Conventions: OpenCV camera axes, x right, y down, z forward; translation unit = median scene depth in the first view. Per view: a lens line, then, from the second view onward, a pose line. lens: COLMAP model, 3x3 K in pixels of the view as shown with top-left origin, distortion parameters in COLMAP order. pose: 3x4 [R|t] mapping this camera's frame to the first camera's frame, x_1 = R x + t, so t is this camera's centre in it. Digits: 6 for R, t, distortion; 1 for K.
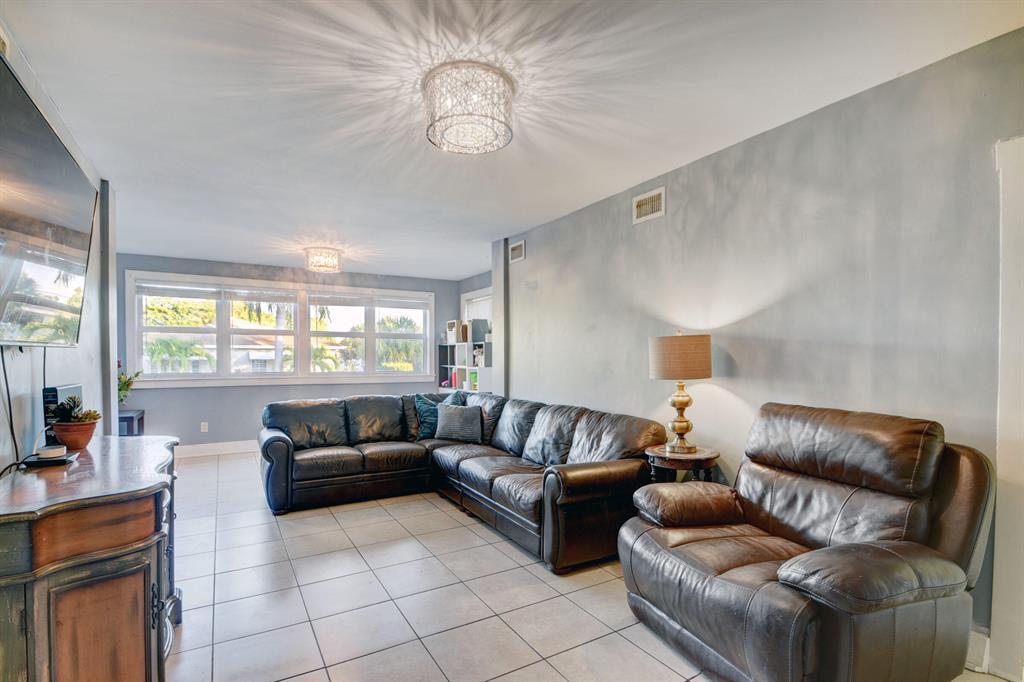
lens RADIAL K [[485.9, 0, 507.3], [0, 485.9, 364.0], [0, 0, 1]] dist [-0.004236, -0.001286]
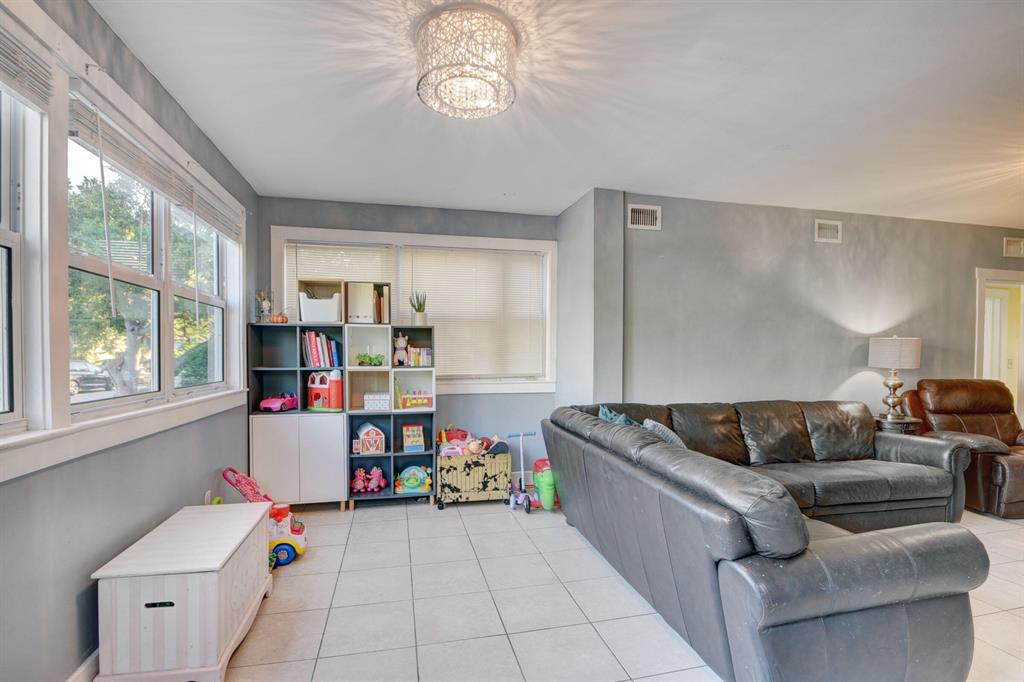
lens RADIAL K [[485.9, 0, 507.3], [0, 485.9, 364.0], [0, 0, 1]] dist [-0.004236, -0.001286]
pose [[0.306267, -0.017687, 0.951781, -1.137306], [0.008812, 0.999837, 0.015745, -0.010557], [-0.951905, 0.003565, 0.306373, 1.380891]]
